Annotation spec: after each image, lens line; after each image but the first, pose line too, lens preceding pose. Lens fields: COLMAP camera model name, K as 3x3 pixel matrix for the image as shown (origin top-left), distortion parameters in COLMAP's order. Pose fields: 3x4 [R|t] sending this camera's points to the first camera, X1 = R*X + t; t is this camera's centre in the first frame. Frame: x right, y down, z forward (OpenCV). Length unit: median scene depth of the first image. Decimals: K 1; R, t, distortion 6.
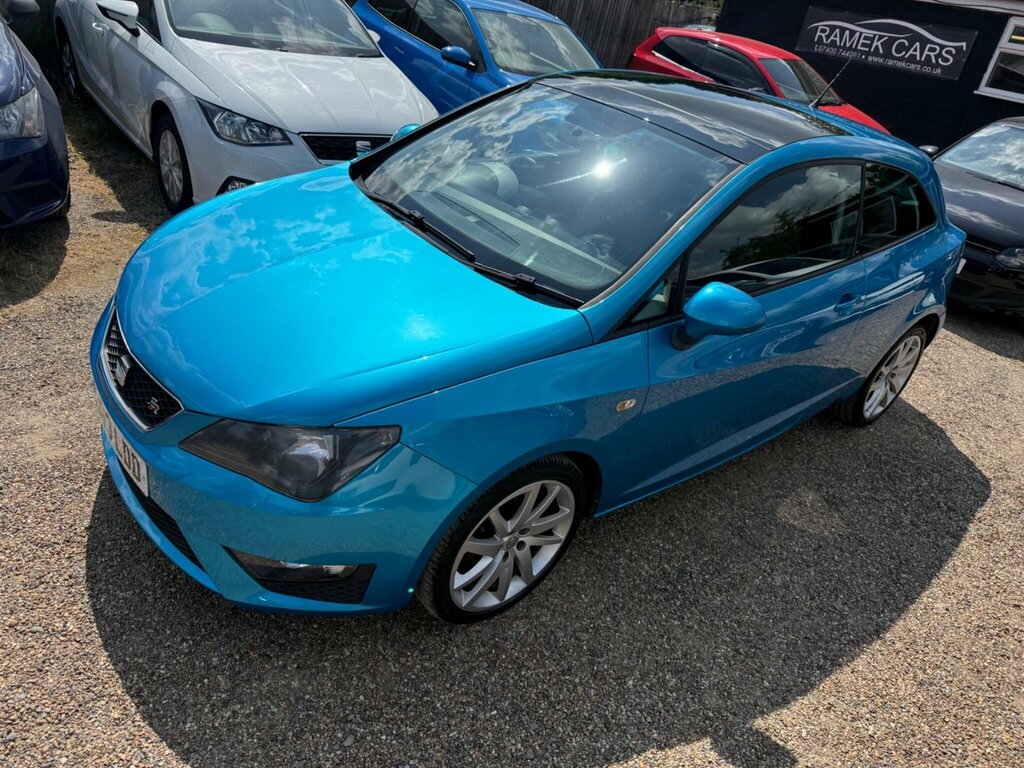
lens RADIAL K [[735.0, 0, 508.5], [0, 735.0, 365.5], [0, 0, 1]] dist [0.003465, -0.008574]
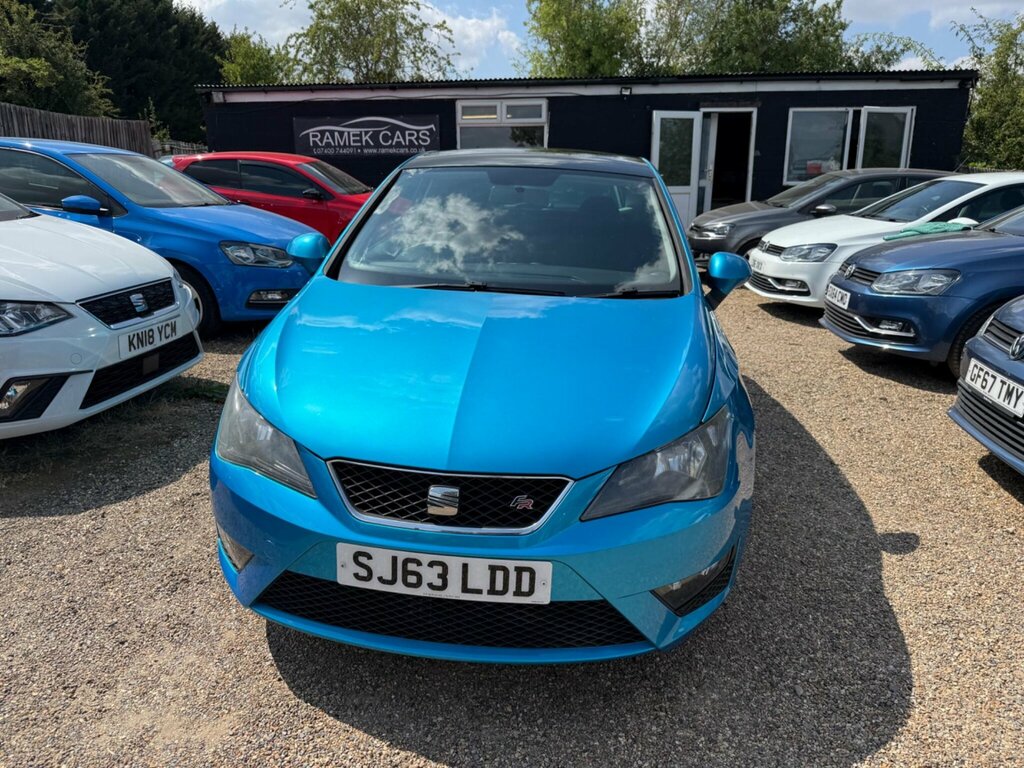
lens RADIAL K [[734.2, 0, 508.5], [0, 734.2, 370.7], [0, 0, 1]] dist [0.015384, -0.023369]
pose [[0.707703, -0.346913, 0.615473, -0.753465], [0.431370, 0.902089, 0.012454, -0.085148], [-0.559533, 0.256683, 0.788059, 0.188963]]
